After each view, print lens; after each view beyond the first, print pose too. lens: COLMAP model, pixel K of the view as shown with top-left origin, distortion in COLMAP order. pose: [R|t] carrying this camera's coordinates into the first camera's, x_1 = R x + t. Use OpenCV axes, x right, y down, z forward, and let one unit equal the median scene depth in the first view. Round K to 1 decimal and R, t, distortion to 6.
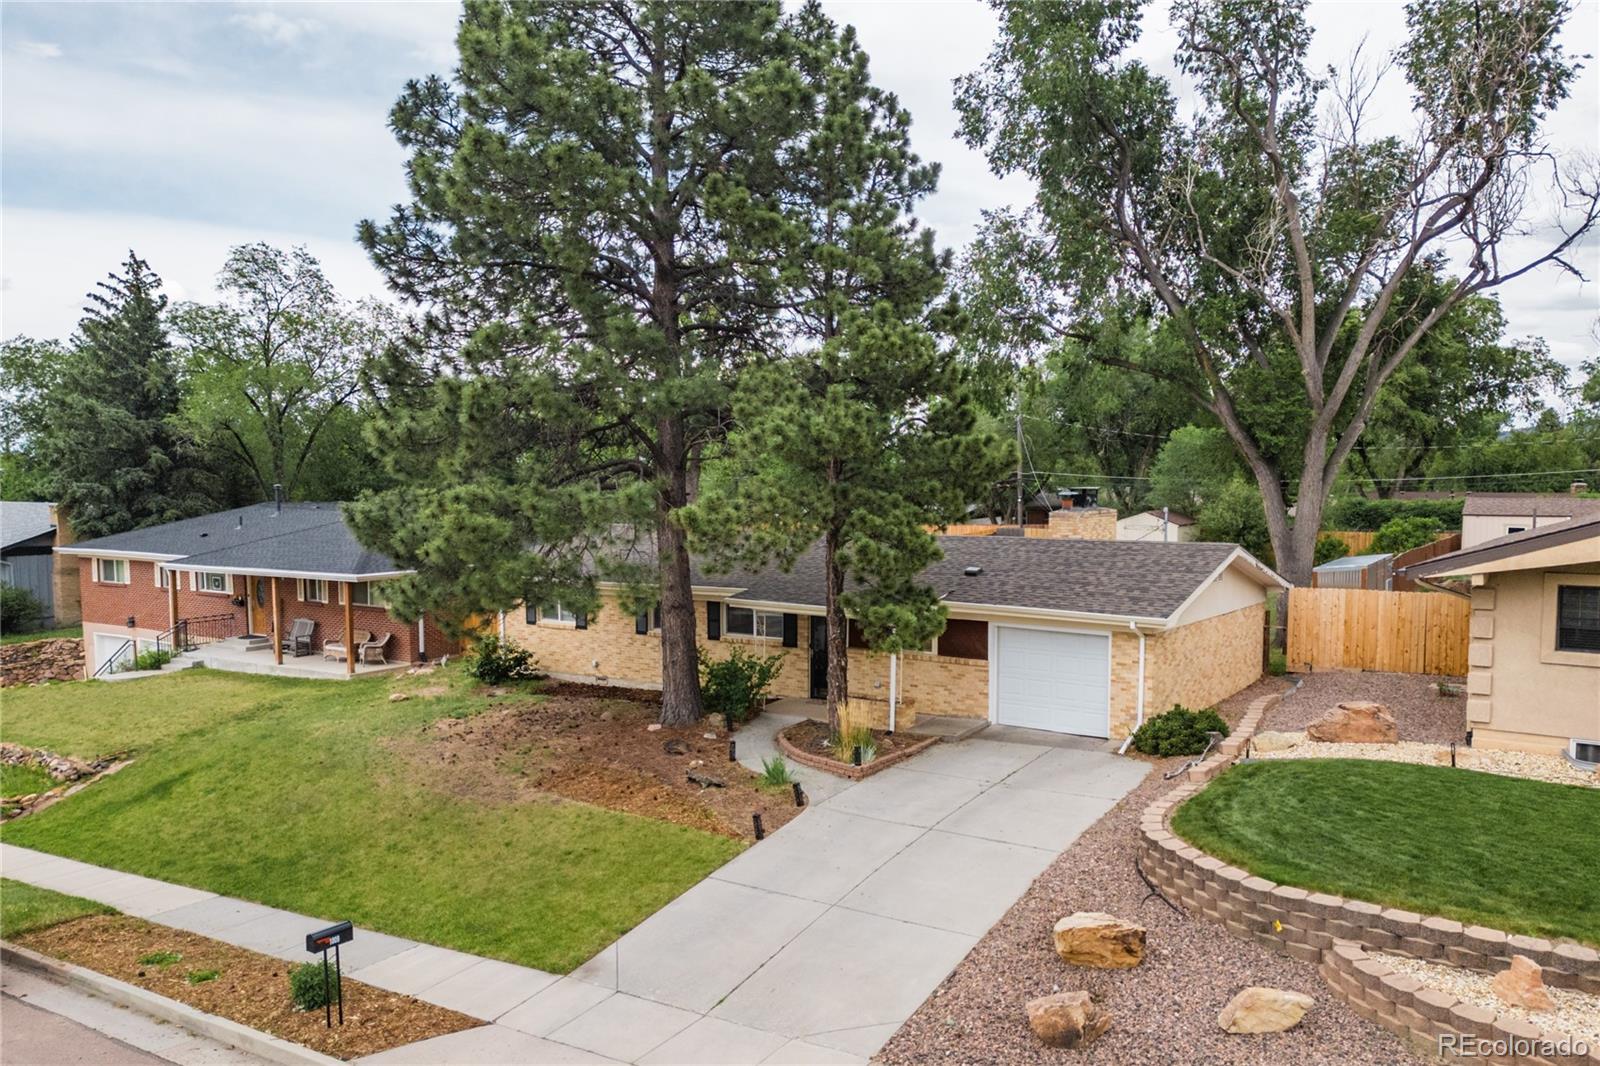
lens RADIAL K [[1112.2, 0, 726.4], [0, 1112.2, 570.9], [0, 0, 1]] dist [0.067824, -0.063176]
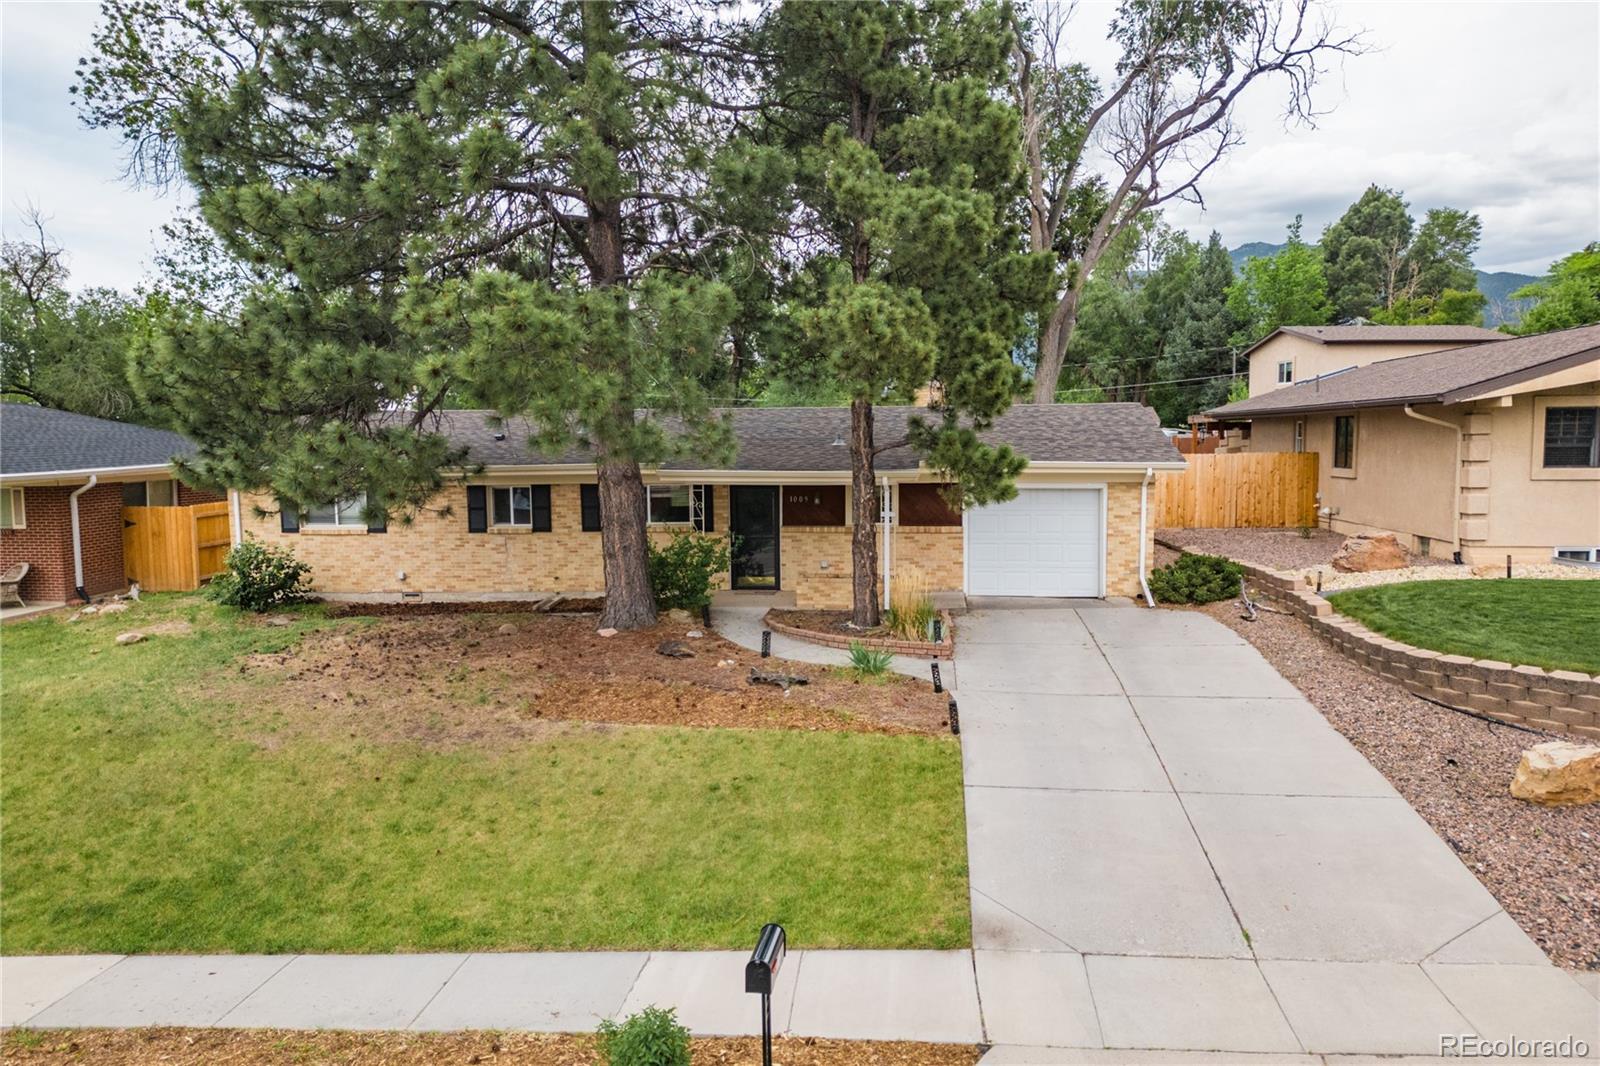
lens RADIAL K [[1112.2, 0, 831.7], [0, 1112.2, 516.6], [0, 0, 1]] dist [0.067824, -0.063176]
pose [[0.899514, -0.045087, 0.434560, -0.342225], [0.037580, 0.998959, 0.025857, 0.060759], [-0.435273, -0.006928, 0.900272, 0.309992]]
